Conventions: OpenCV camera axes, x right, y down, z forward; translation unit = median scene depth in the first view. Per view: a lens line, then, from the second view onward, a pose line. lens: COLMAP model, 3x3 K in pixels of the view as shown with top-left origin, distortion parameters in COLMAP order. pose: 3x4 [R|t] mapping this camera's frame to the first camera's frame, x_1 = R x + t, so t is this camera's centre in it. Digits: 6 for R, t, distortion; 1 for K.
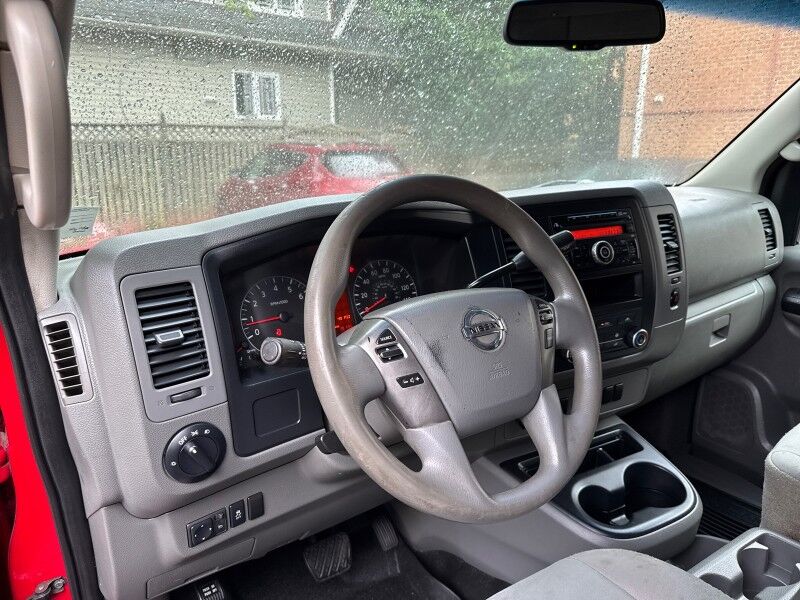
lens RADIAL K [[572.0, 0, 400.7], [0, 572.0, 303.7], [0, 0, 1]] dist [0.078027, -0.118774]
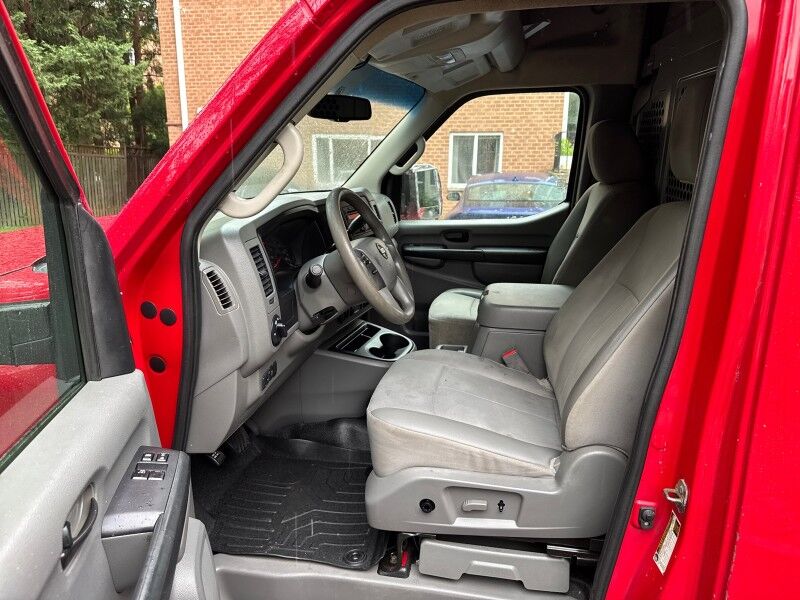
lens RADIAL K [[568.2, 0, 401.2], [0, 568.2, 304.6], [0, 0, 1]] dist [0.078838, -0.136111]
pose [[0.719911, -0.166369, 0.673832, -1.218223], [0.171539, 0.983377, 0.059525, 0.115387], [-0.672535, 0.072736, 0.736483, -0.664781]]
